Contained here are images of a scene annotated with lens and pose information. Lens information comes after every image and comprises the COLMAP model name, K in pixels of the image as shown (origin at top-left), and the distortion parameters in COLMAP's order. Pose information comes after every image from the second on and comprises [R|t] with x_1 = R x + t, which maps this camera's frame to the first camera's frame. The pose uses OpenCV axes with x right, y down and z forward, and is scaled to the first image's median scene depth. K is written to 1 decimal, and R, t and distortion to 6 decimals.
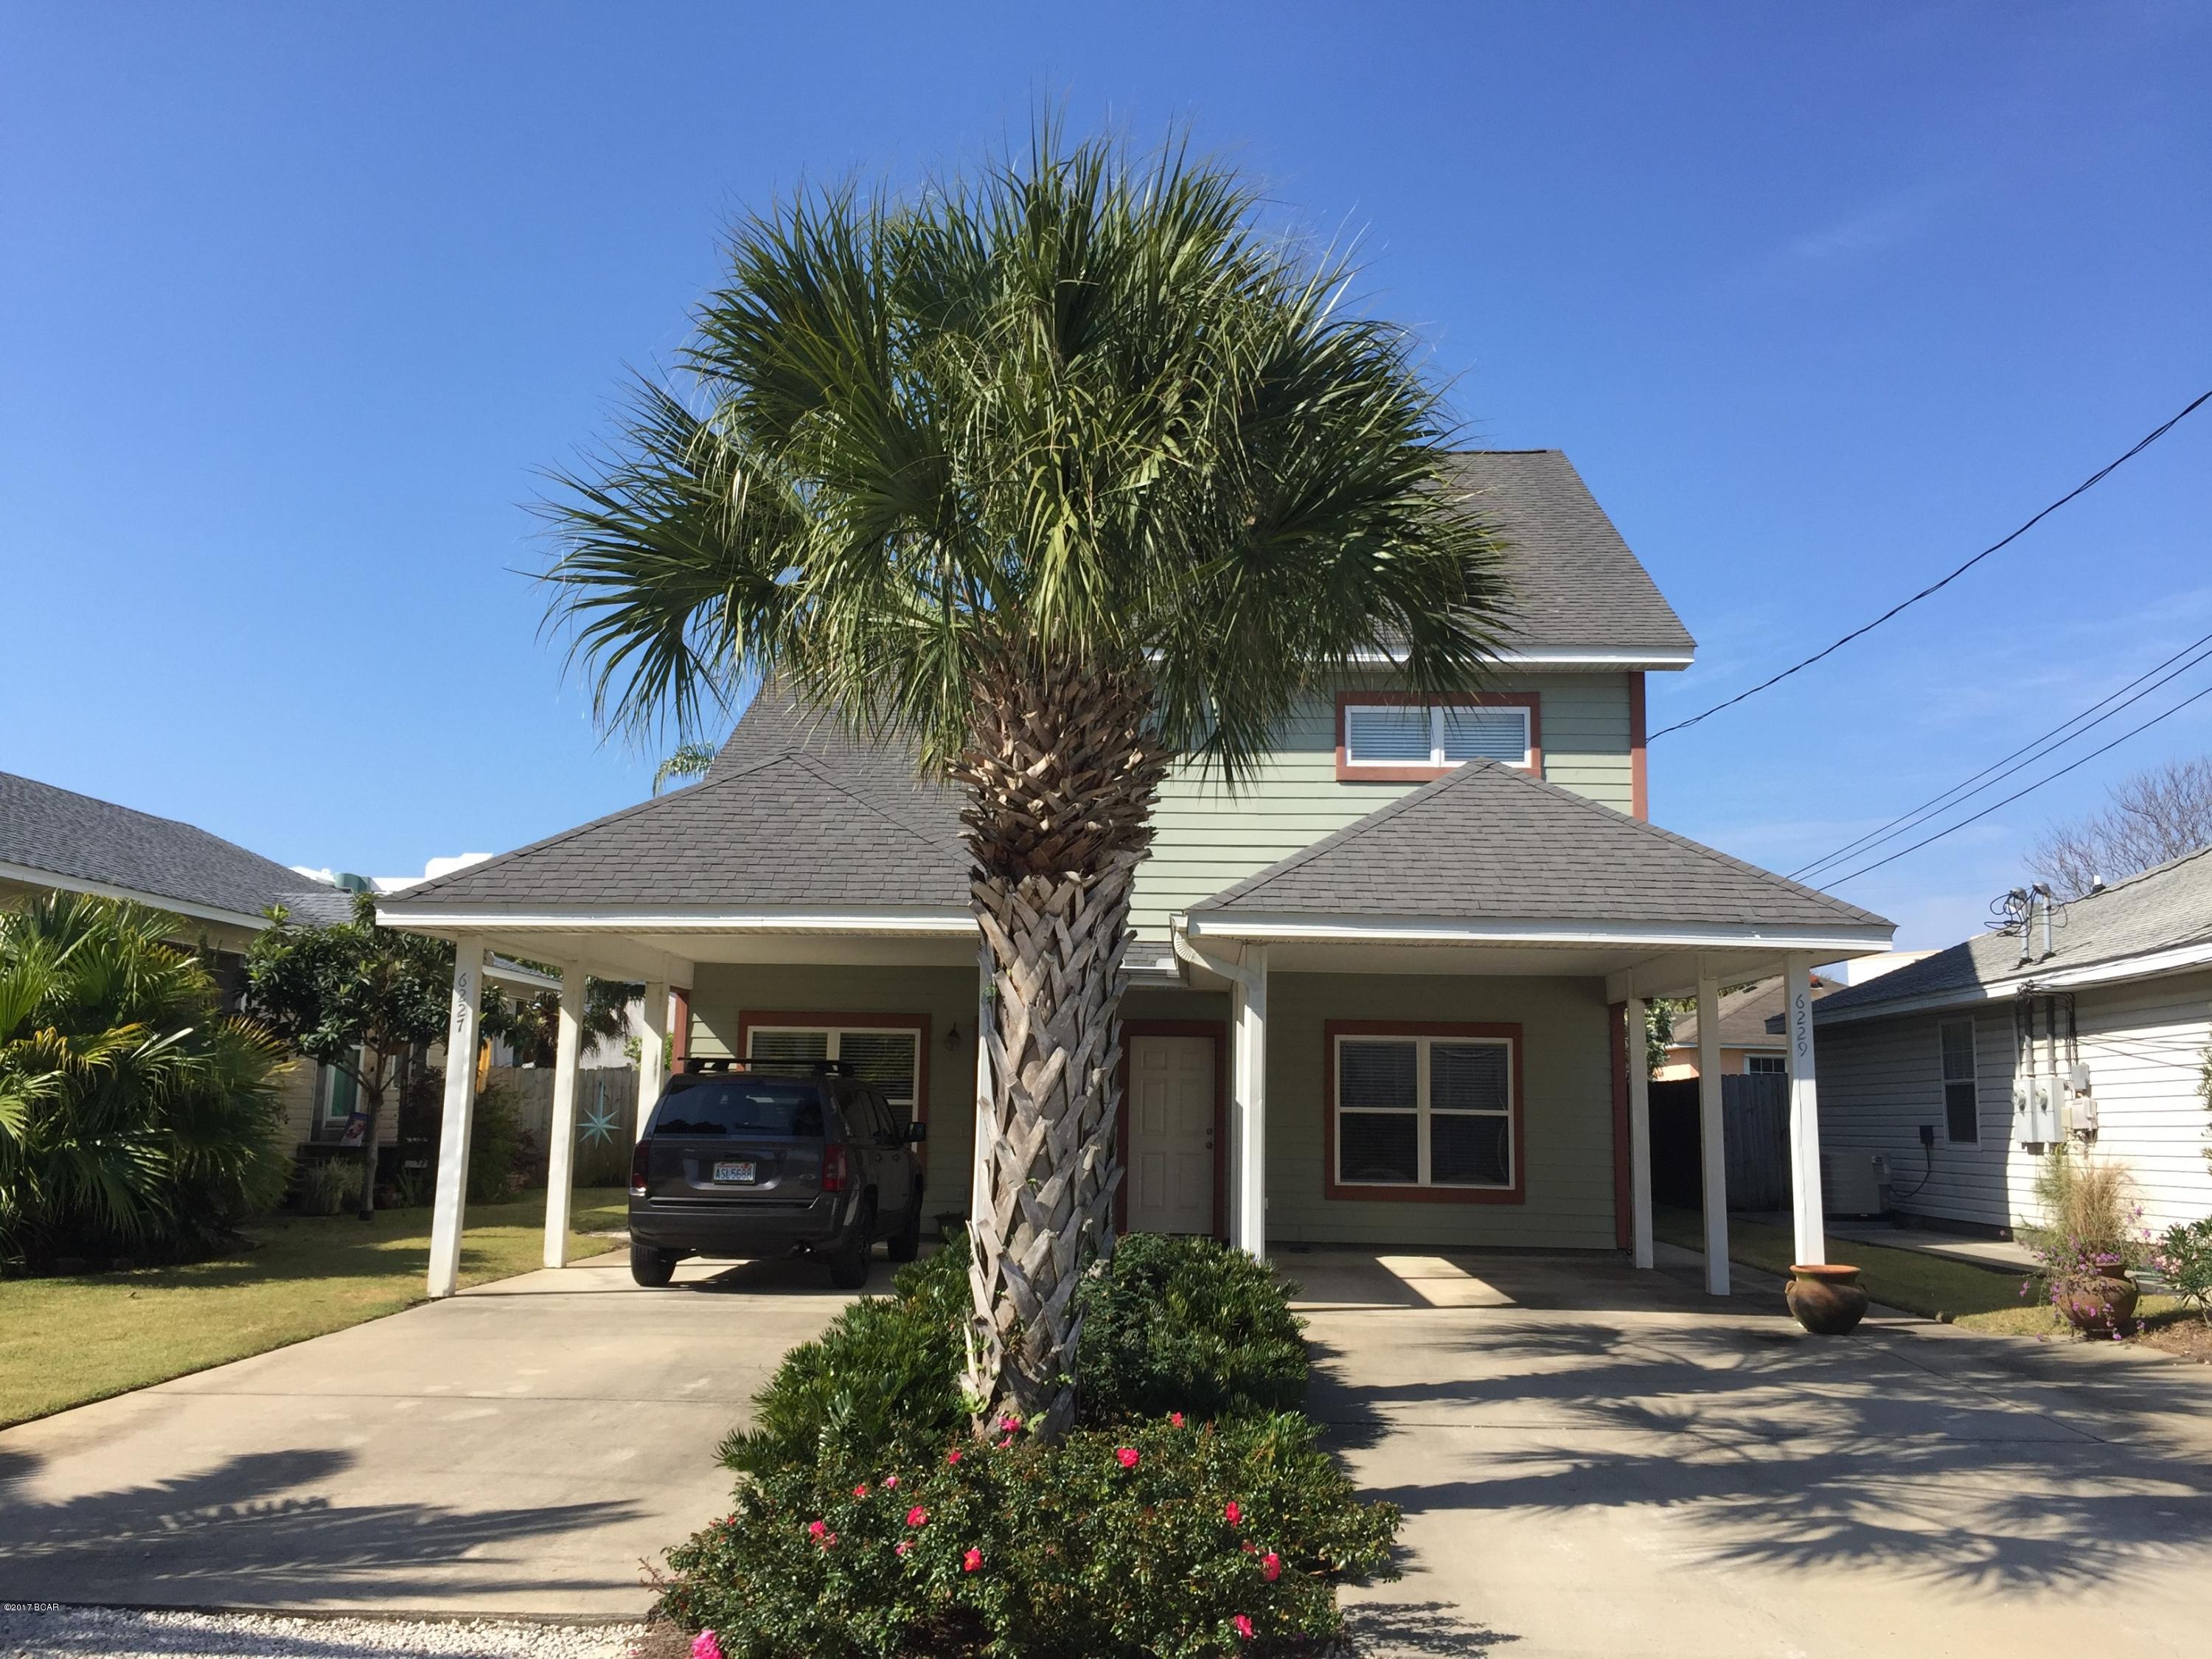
lens RADIAL K [[1861.5, 0, 1130.3], [0, 1861.5, 837.5], [0, 0, 1]] dist [0.086676, -0.109452]
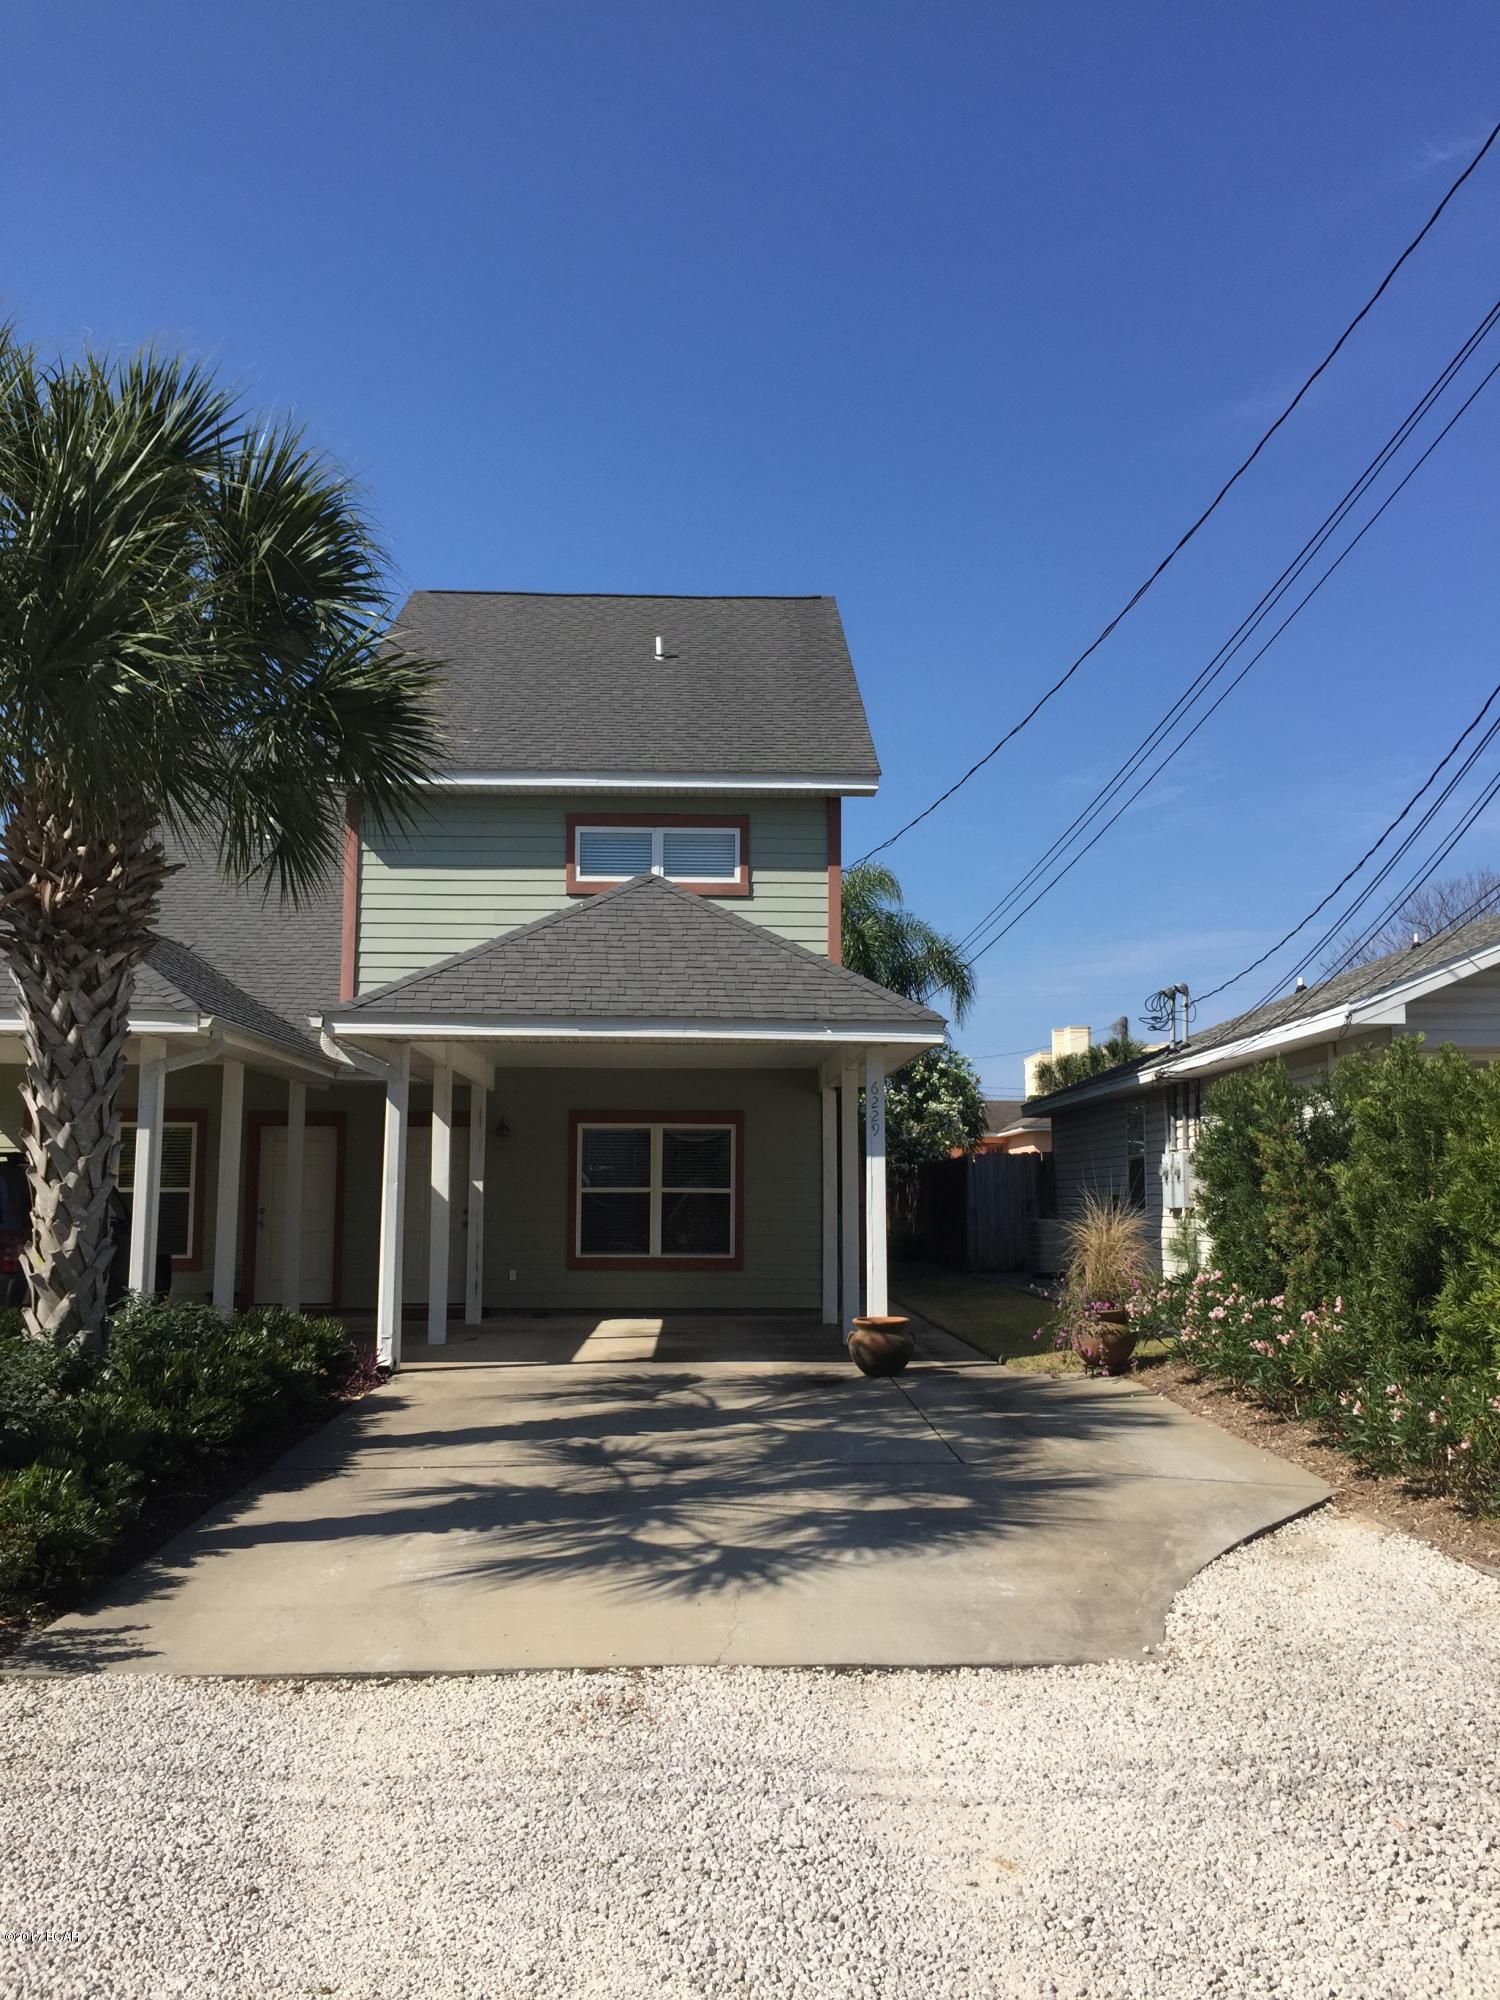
lens RADIAL K [[1683.1, 0, 743.2], [0, 1683.1, 1016.2], [0, 0, 1]] dist [0.086676, -0.109452]
pose [[0.997389, -0.005484, 0.072005, 0.143785], [0.002557, 0.999169, 0.040680, 0.001319], [-0.072168, -0.040390, 0.996574, -0.007006]]
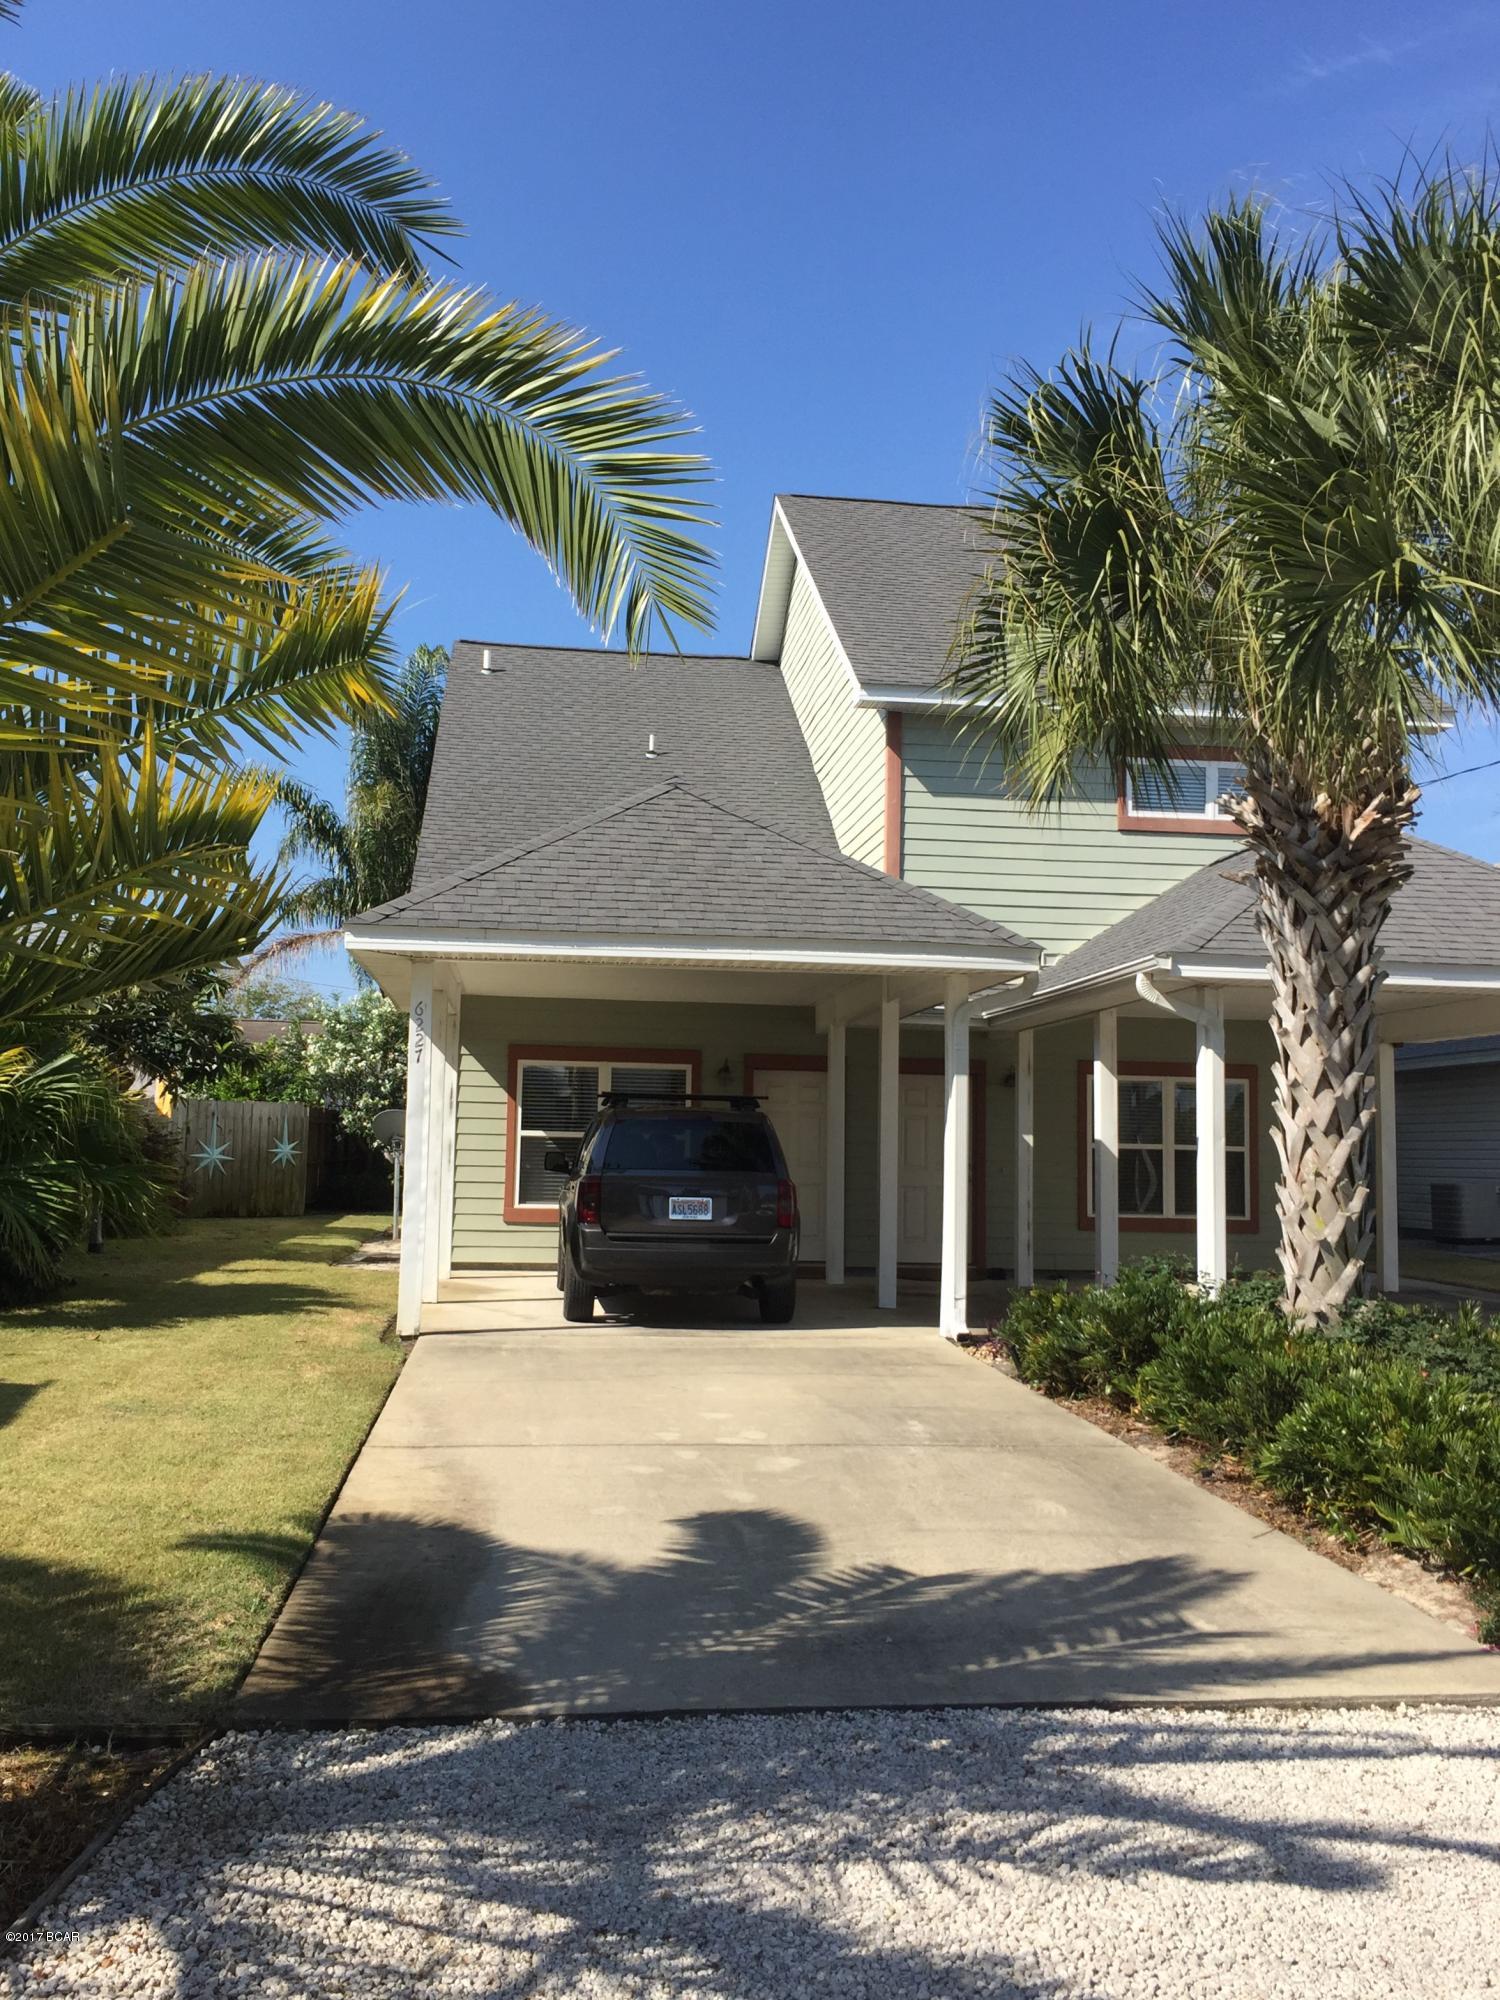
lens RADIAL K [[1749.6, 0, 749.2], [0, 1749.6, 1008.9], [0, 0, 1]] dist [0.021522, 0.007658]
pose [[0.986373, 0.016227, 0.163720, -0.249639], [-0.027610, 0.997338, 0.067494, 0.008469], [-0.162189, -0.071094, 0.984195, 0.072024]]
